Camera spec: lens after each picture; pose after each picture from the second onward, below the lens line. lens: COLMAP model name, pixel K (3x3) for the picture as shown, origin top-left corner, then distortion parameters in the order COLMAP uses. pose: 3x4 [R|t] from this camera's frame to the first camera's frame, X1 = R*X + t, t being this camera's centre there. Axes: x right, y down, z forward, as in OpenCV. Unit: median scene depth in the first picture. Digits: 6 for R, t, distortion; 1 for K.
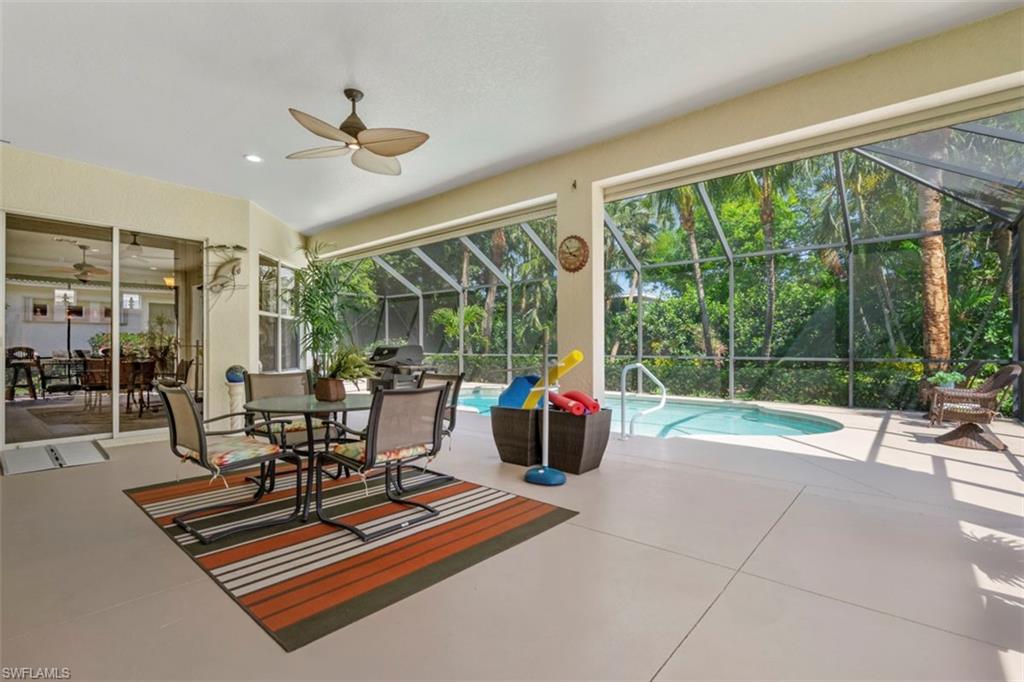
lens RADIAL K [[467.7, 0, 513.2], [0, 467.7, 344.5], [0, 0, 1]] dist [-0.017295, 0.001008]
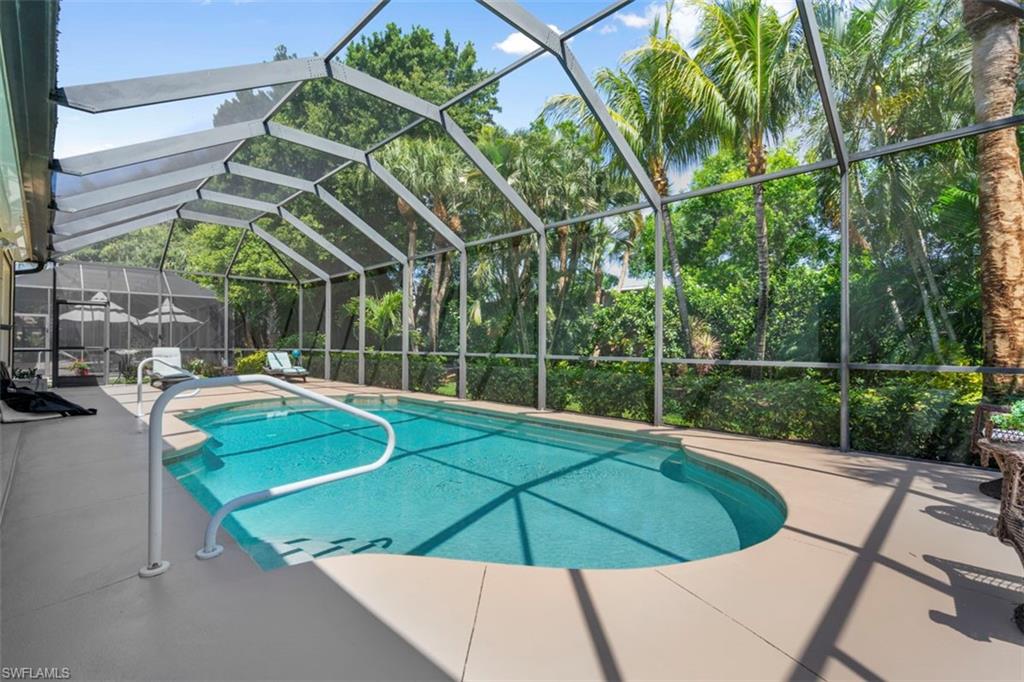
lens RADIAL K [[467.7, 0, 515.1], [0, 467.7, 340.7], [0, 0, 1]] dist [-0.017295, 0.001008]
pose [[0.997573, 0.004413, -0.069493, 0.355003], [-0.004722, 0.999980, -0.004288, 0.006797], [0.069473, 0.004605, 0.997573, 0.397149]]
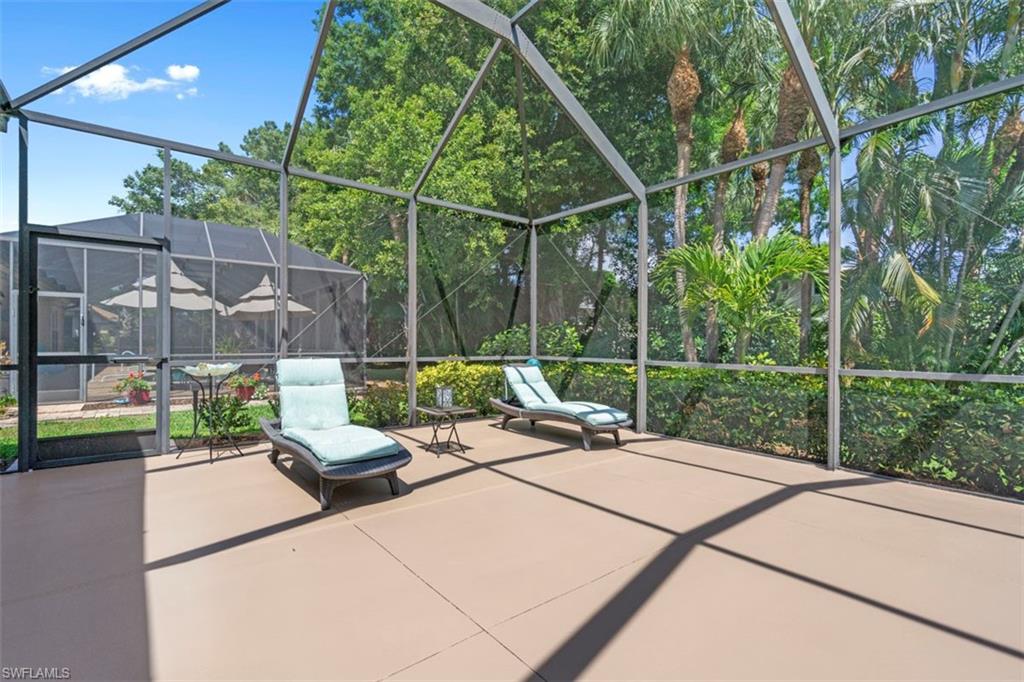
lens RADIAL K [[467.7, 0, 508.7], [0, 467.7, 341.8], [0, 0, 1]] dist [-0.017295, 0.001008]
pose [[0.980600, 0.003921, -0.195982, -0.417455], [-0.004161, 0.999991, -0.000814, 0.007320], [0.195977, 0.001614, 0.980607, 1.197037]]
